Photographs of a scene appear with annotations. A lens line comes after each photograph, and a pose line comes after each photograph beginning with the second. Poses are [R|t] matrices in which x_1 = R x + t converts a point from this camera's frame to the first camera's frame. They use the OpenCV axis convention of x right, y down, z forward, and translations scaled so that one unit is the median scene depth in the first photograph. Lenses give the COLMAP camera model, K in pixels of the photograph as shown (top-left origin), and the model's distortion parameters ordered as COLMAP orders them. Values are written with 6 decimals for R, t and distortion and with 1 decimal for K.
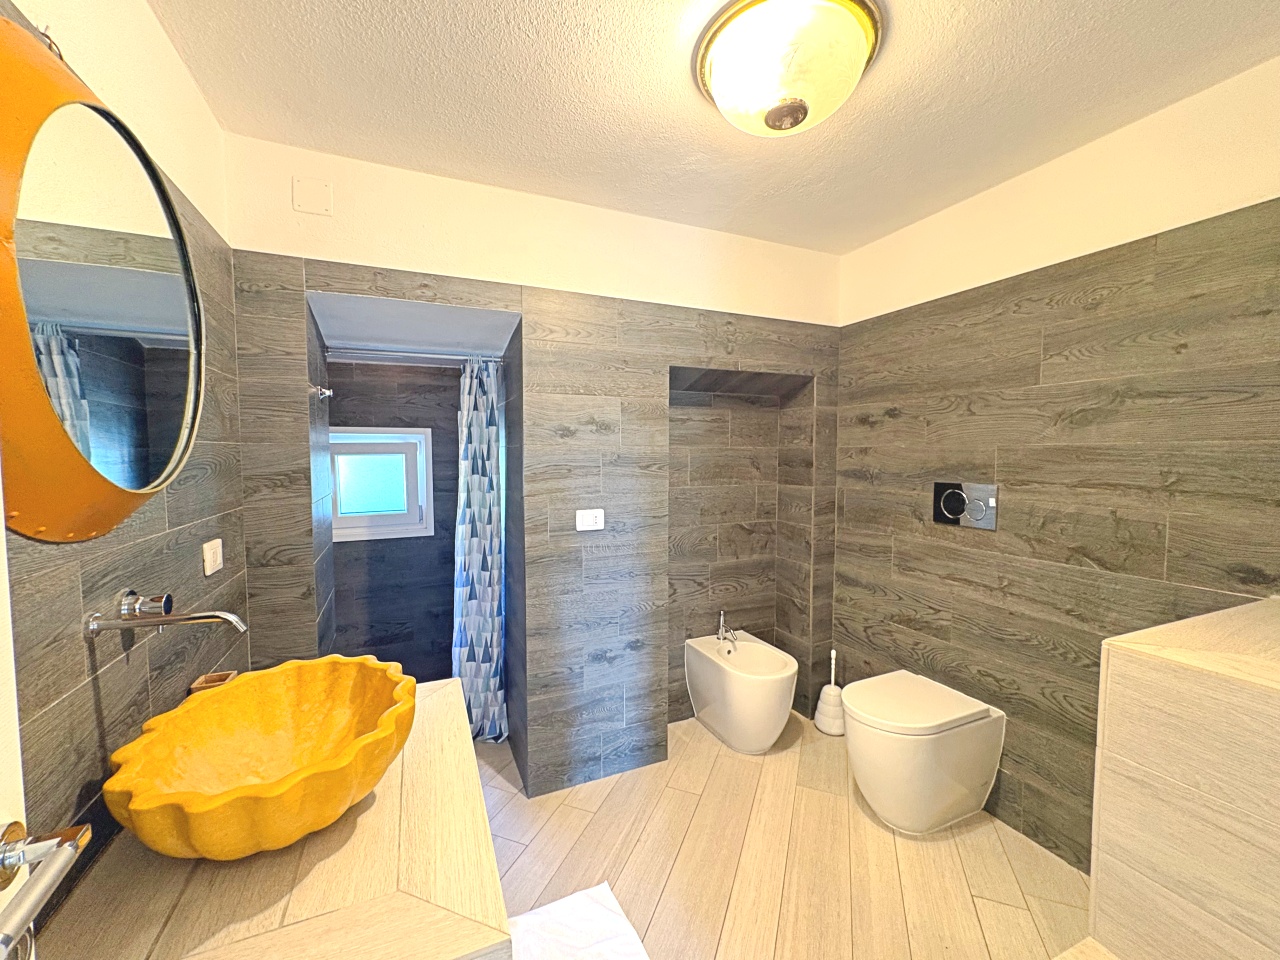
lens RADIAL K [[508.2, 0, 640.0], [0, 508.2, 480.0], [0, 0, 1]] dist [-0.000752, 0.000263]
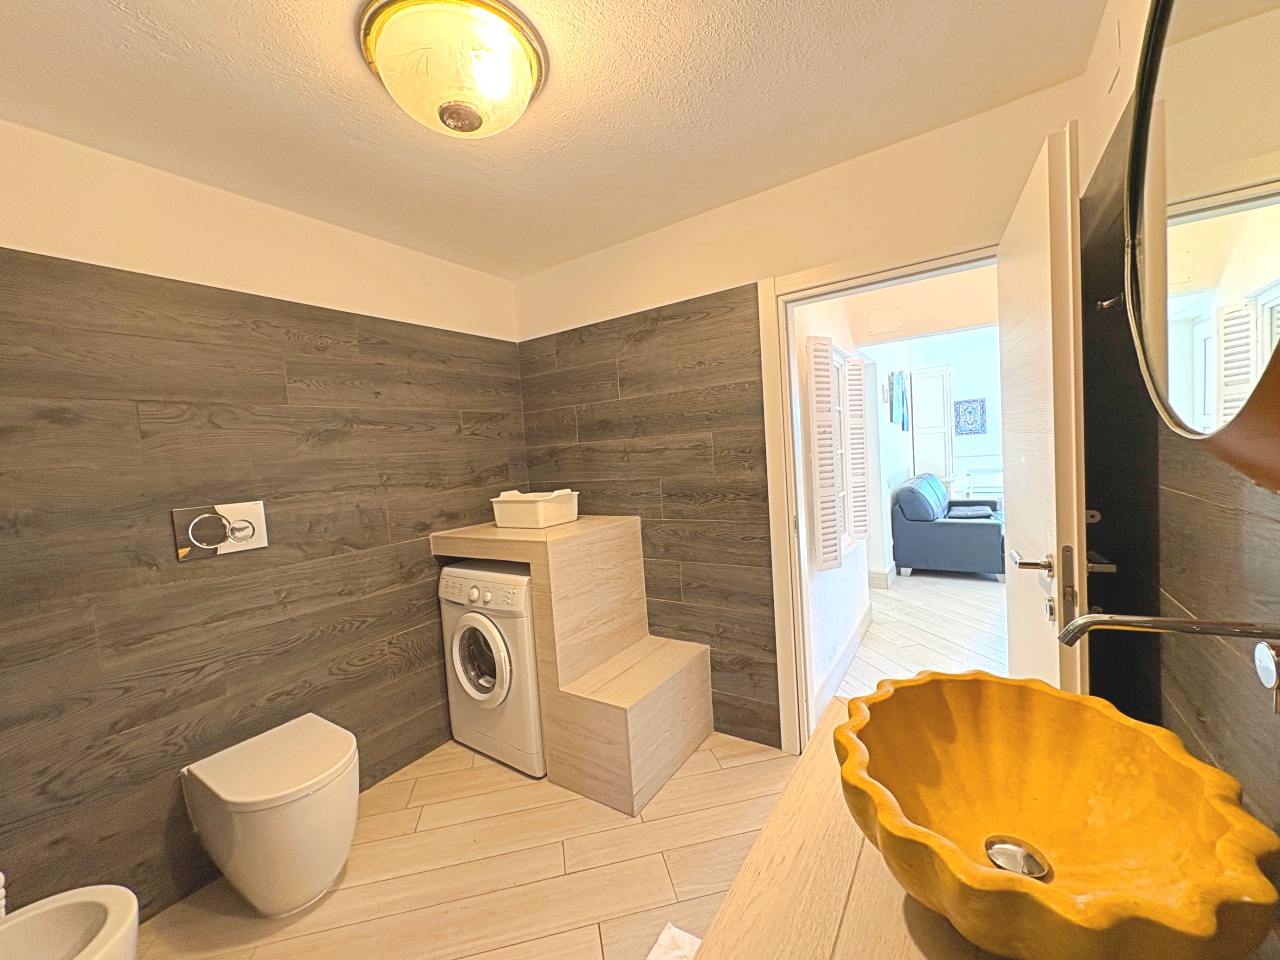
lens RADIAL K [[508.2, 0, 640.0], [0, 508.2, 480.0], [0, 0, 1]] dist [-0.000752, 0.000263]
pose [[-0.542376, -0.009341, 0.840084, -0.539929], [0.113920, 0.989885, 0.084555, -0.030823], [-0.832377, 0.141563, -0.535826, 0.946014]]
